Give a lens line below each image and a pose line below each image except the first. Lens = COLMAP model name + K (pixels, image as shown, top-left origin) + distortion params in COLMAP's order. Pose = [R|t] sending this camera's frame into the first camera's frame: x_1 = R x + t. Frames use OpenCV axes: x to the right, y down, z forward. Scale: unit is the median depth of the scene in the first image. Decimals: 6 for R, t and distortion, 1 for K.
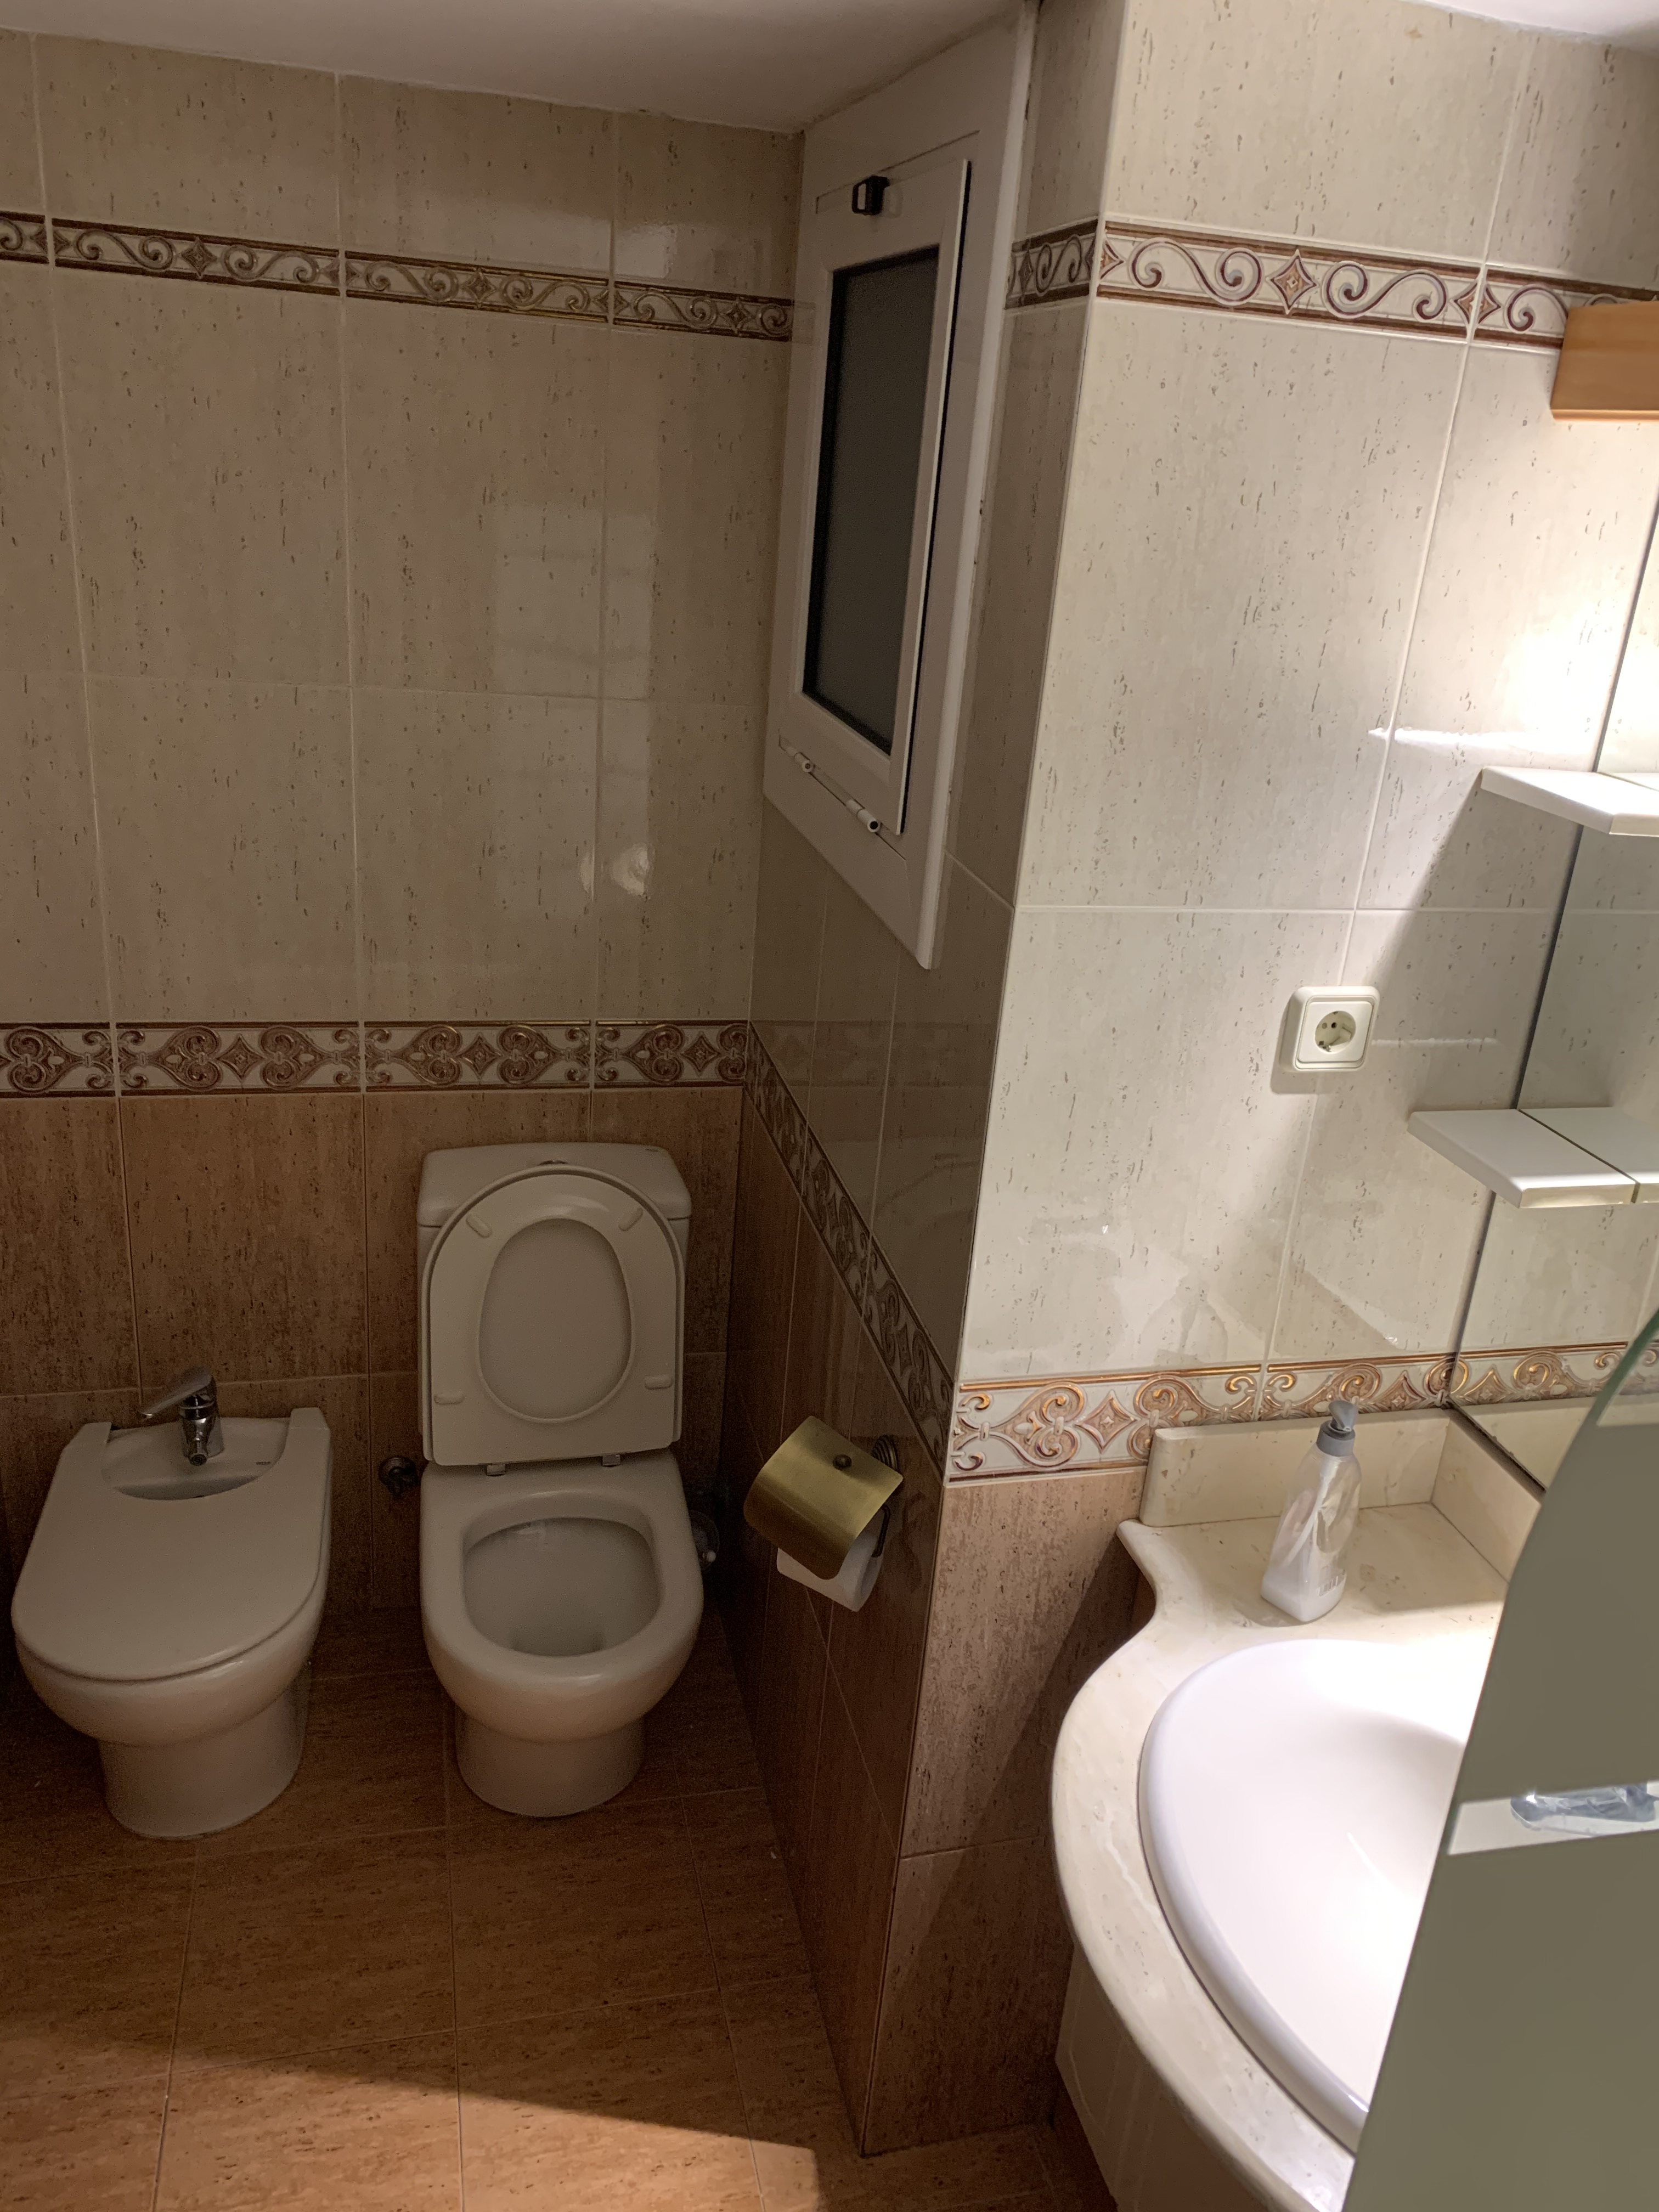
lens RADIAL K [[1693.1, 0, 813.7], [0, 1693.1, 1113.3], [0, 0, 1]] dist [-0.006692, 0.002578]
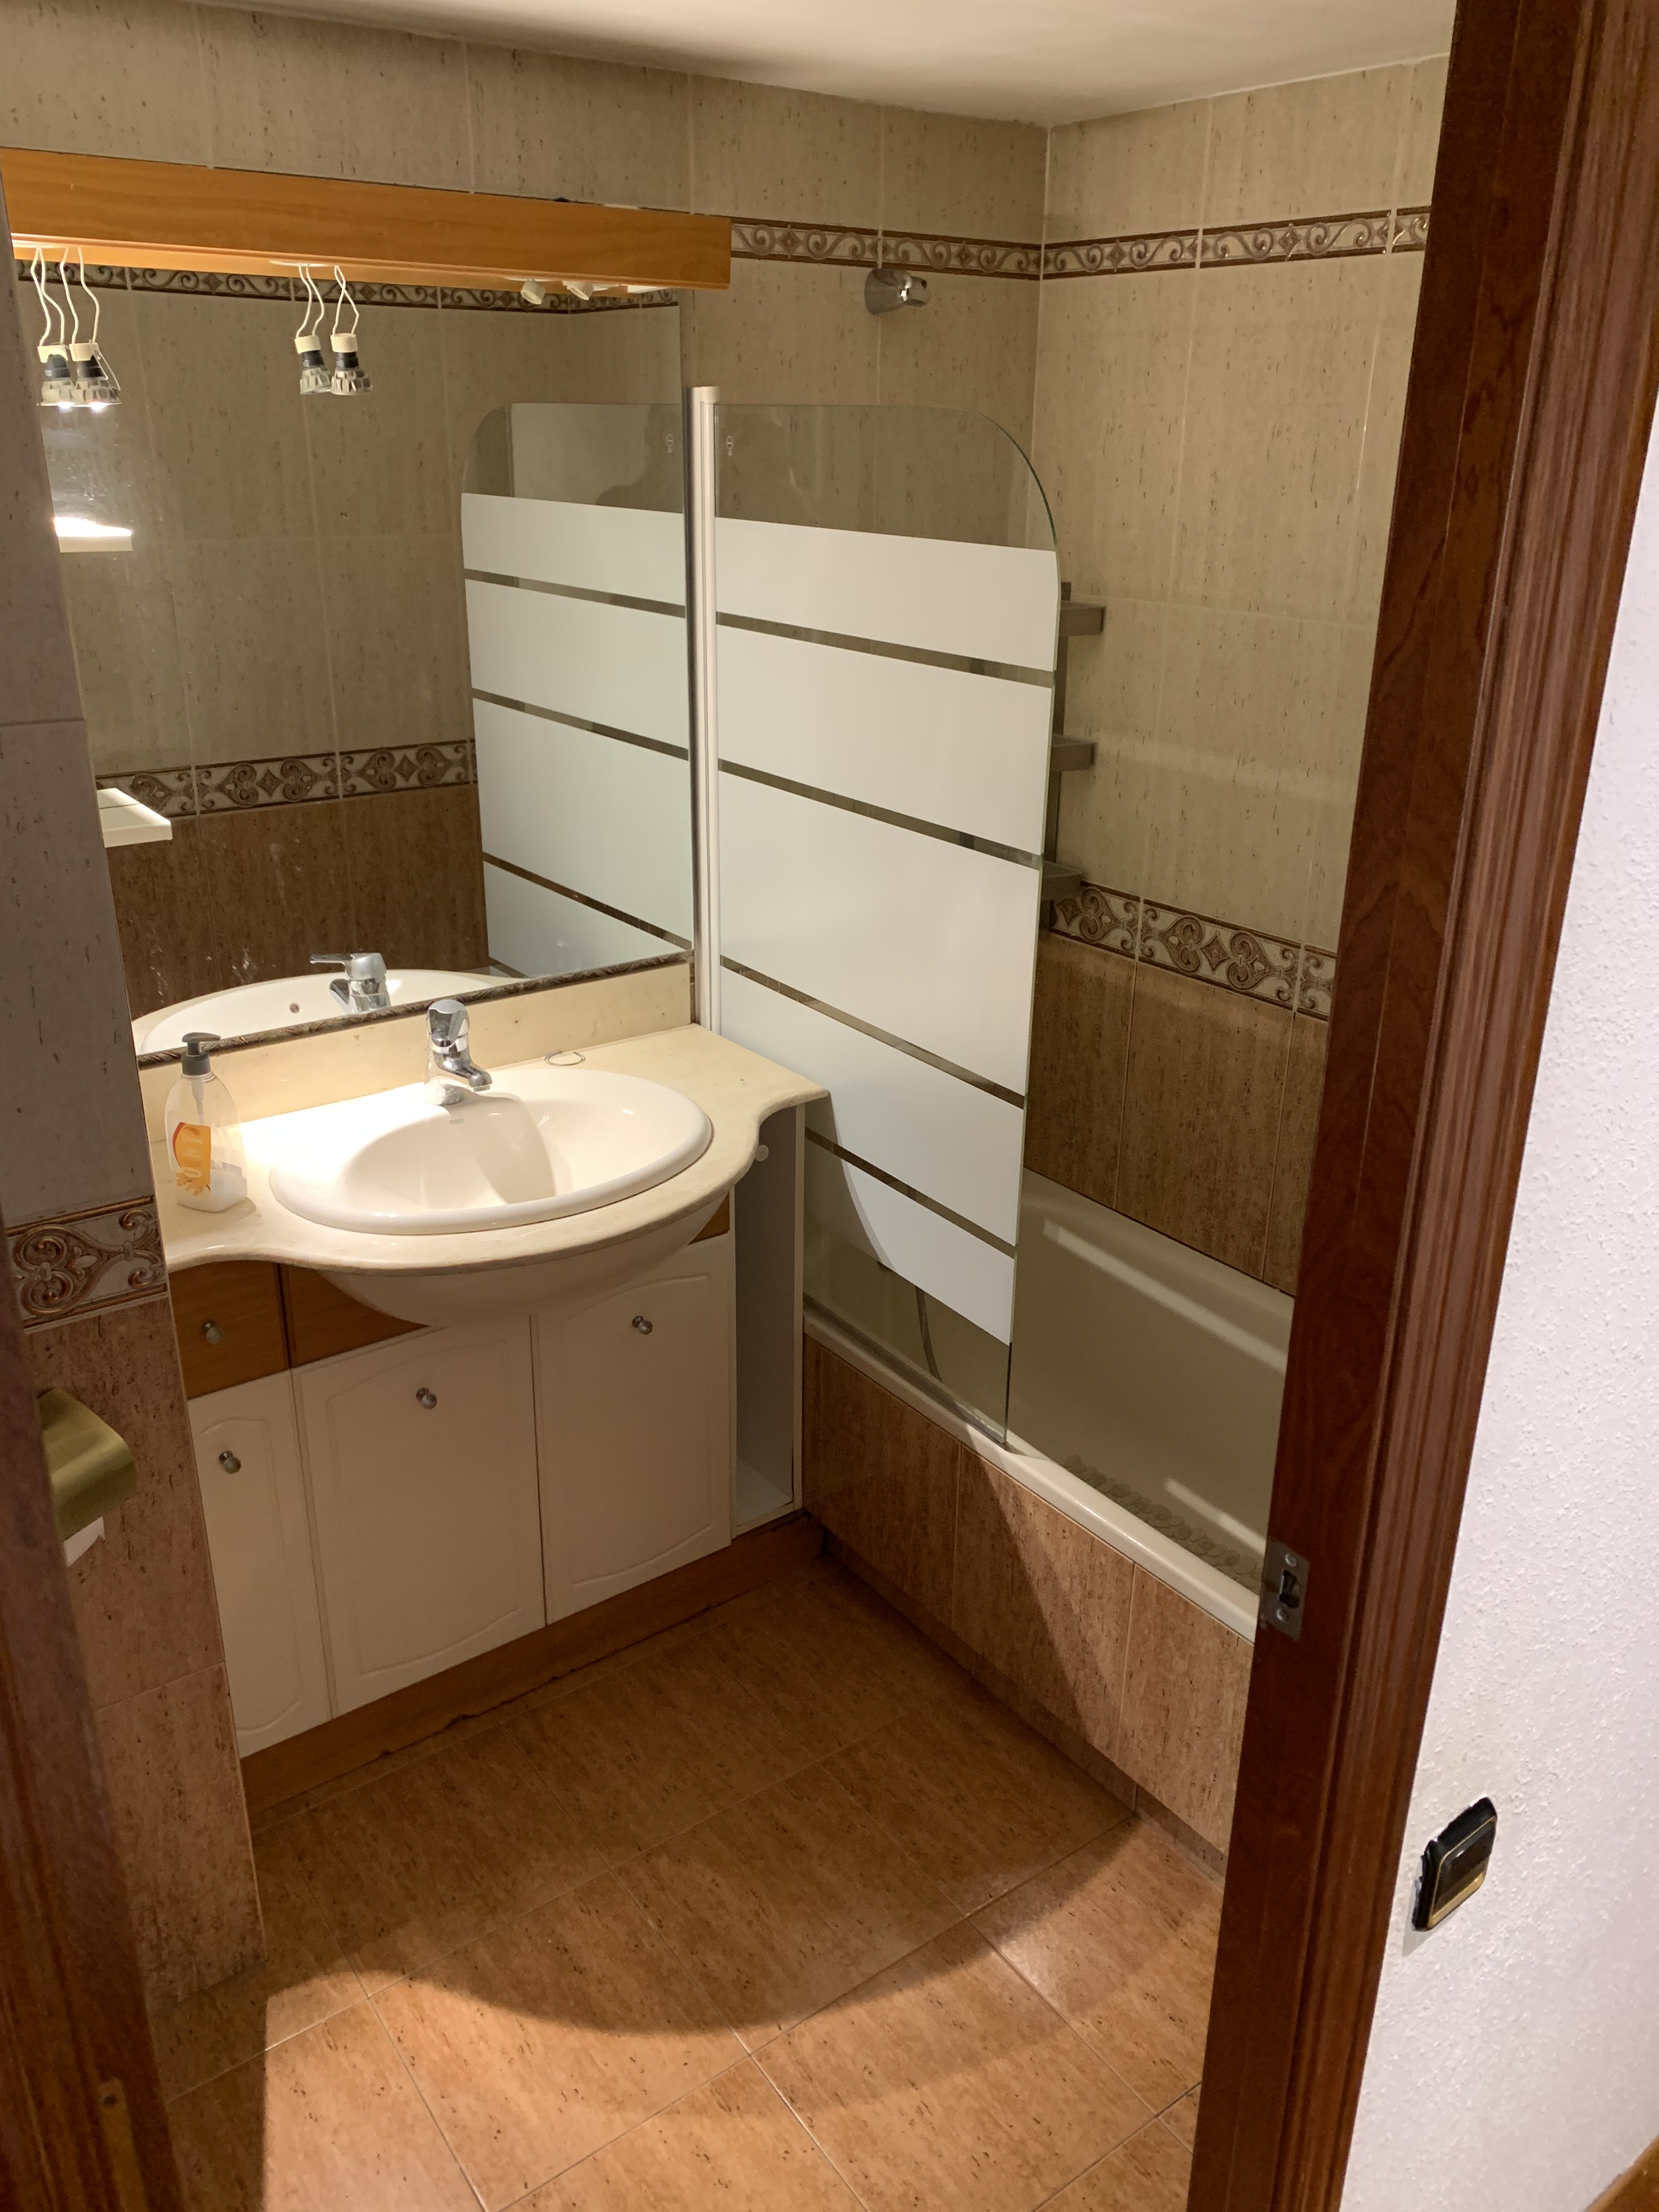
lens RADIAL K [[1693.1, 0, 806.7], [0, 1693.1, 1099.9], [0, 0, 1]] dist [-0.006692, 0.002578]
pose [[0.381591, 0.271623, -0.883521, 0.606948], [-0.327799, 0.933490, 0.145409, -0.015732], [0.864255, 0.234130, 0.445249, 0.274715]]
